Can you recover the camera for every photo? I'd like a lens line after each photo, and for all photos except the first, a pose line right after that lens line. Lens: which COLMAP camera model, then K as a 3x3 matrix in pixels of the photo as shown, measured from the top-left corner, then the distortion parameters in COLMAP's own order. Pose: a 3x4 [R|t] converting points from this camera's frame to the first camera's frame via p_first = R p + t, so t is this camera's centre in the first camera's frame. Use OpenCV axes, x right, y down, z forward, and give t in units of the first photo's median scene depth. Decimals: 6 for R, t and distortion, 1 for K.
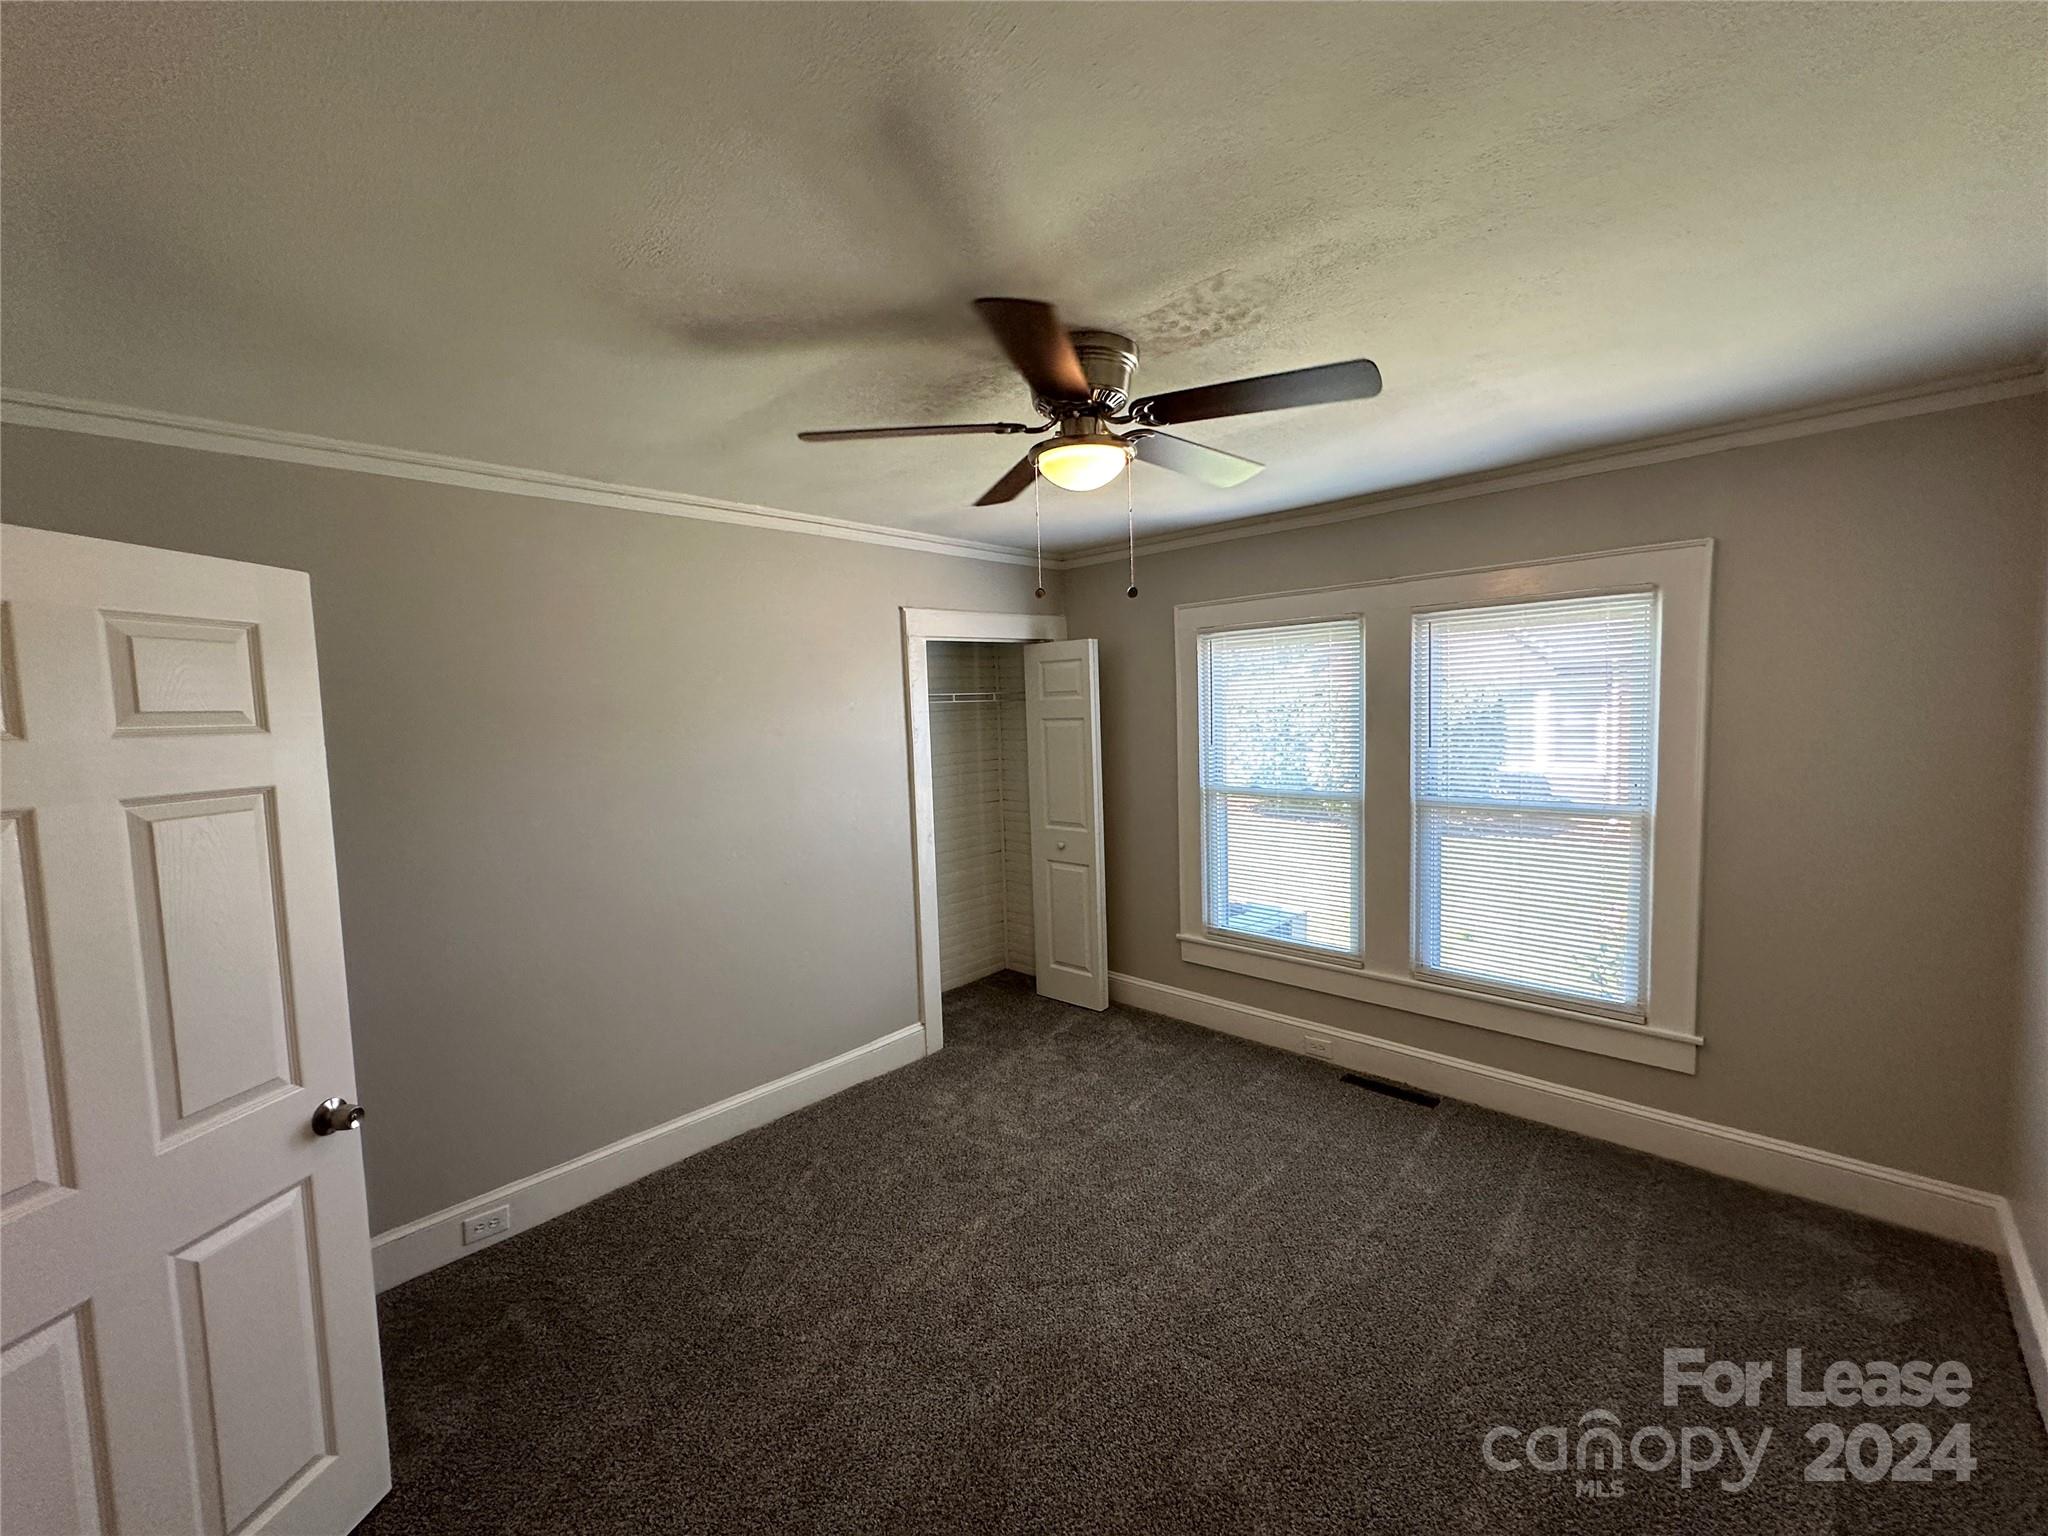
lens RADIAL K [[816.9, 0, 1019.8], [0, 816.9, 766.9], [0, 0, 1]] dist [0.001186, 0.000335]
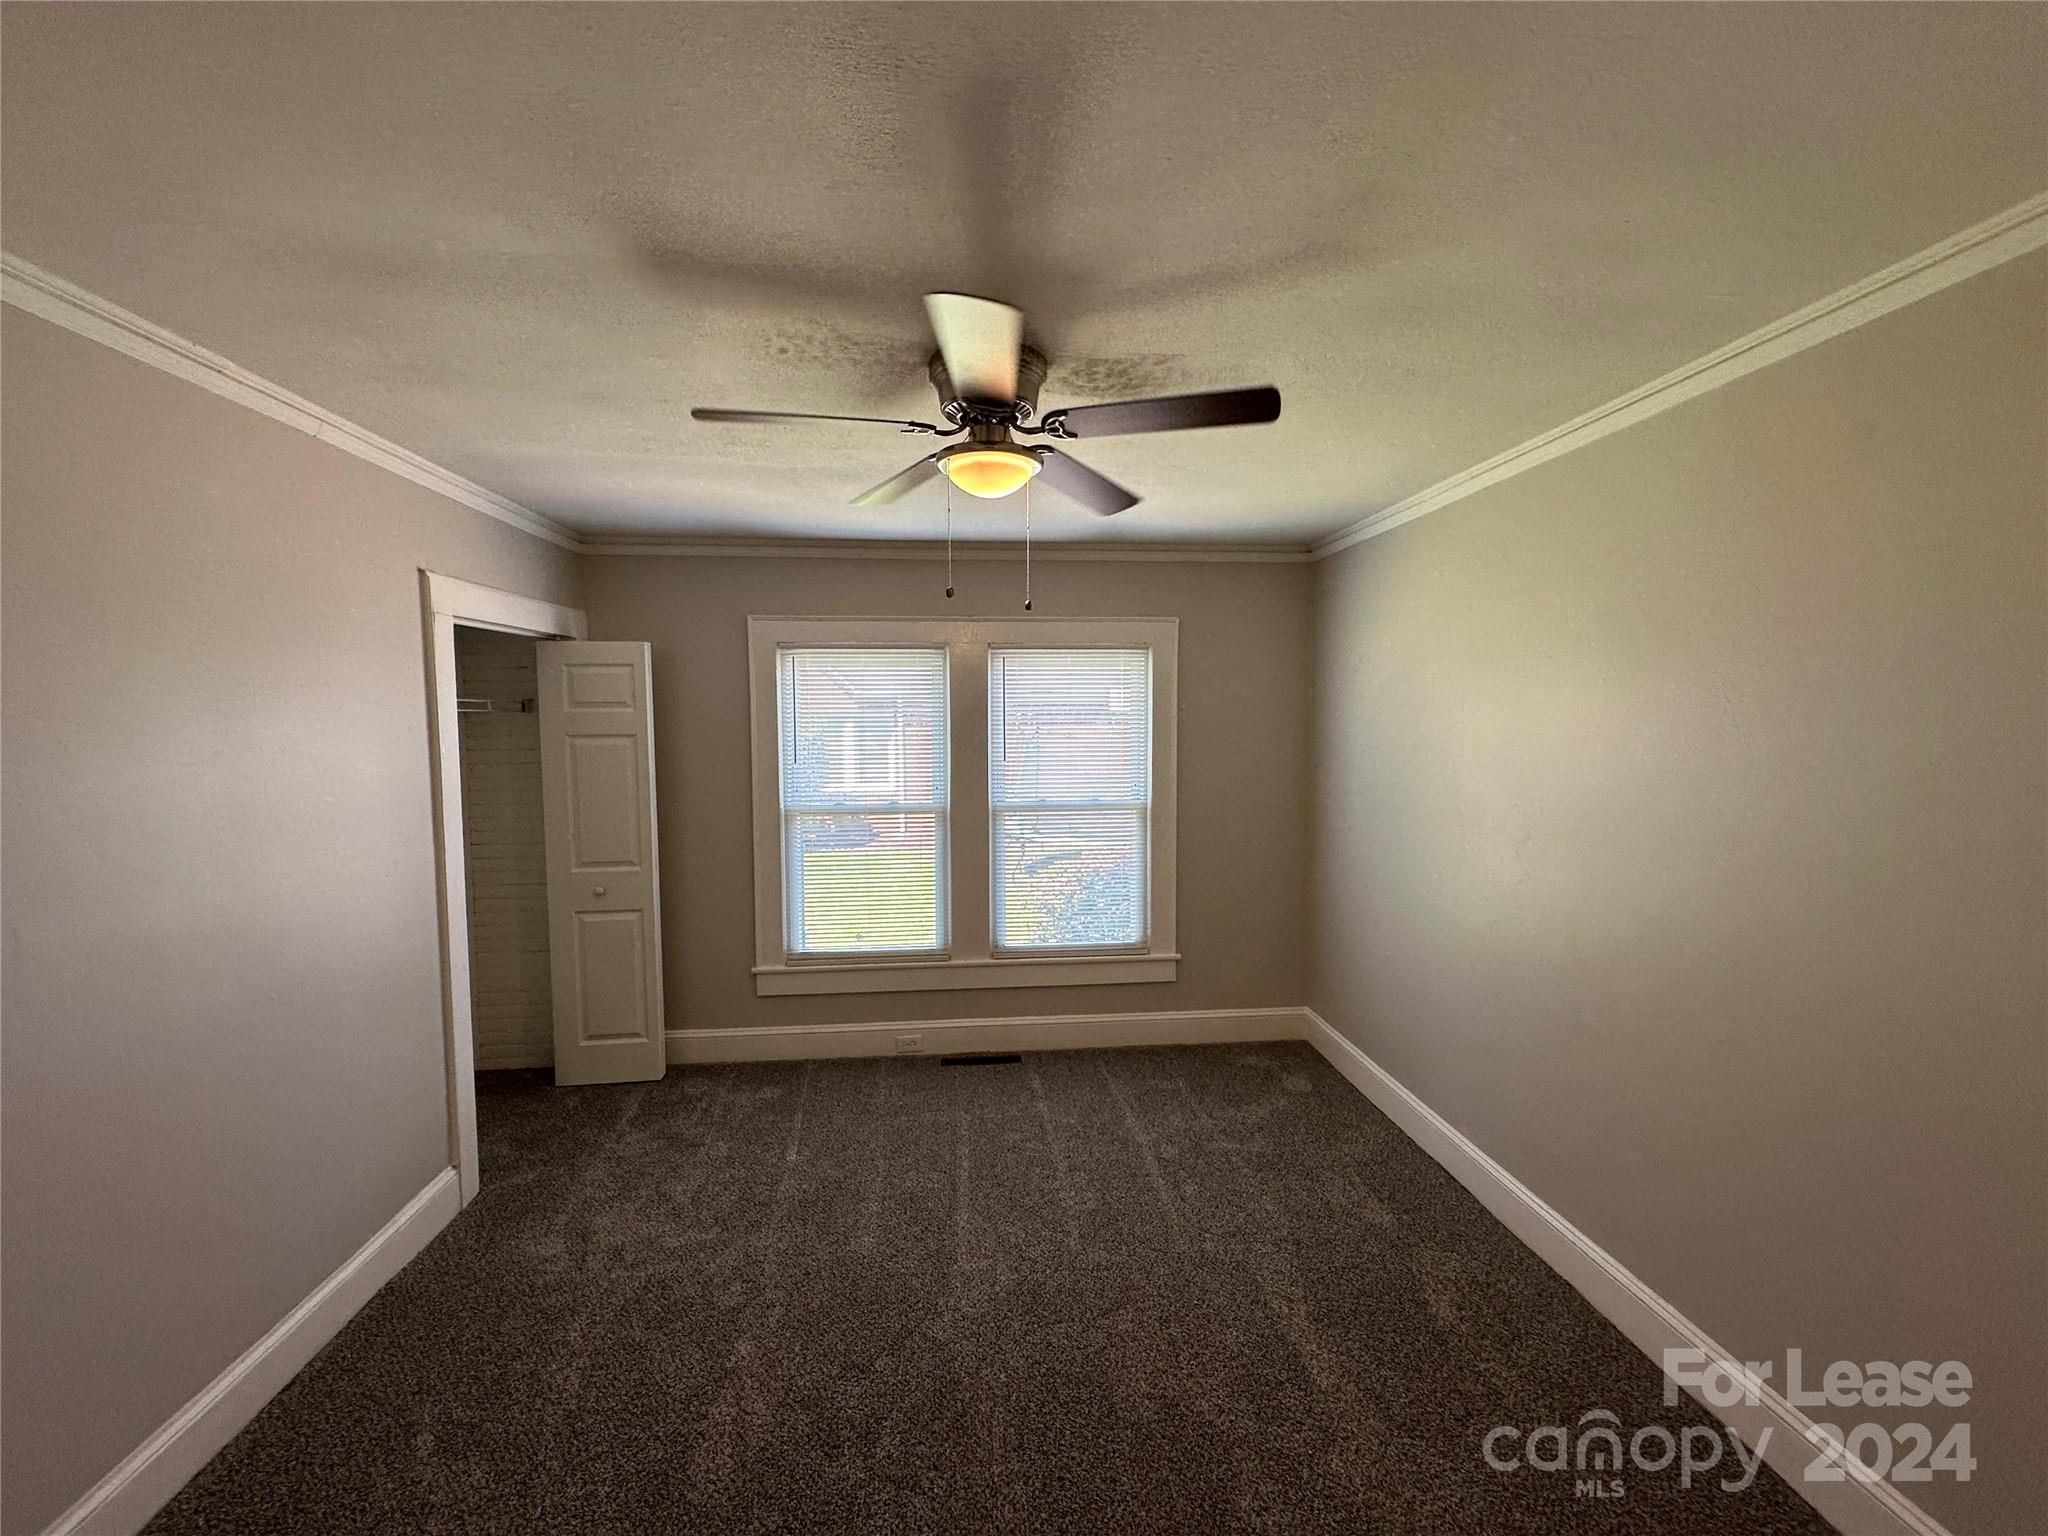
lens RADIAL K [[816.9, 0, 1027.9], [0, 816.9, 765.6], [0, 0, 1]] dist [0.001186, 0.000335]
pose [[0.660091, -0.013716, 0.751060, -0.327475], [0.041455, 0.998975, -0.018190, 0.004919], [-0.750040, 0.043142, 0.659983, 0.160098]]
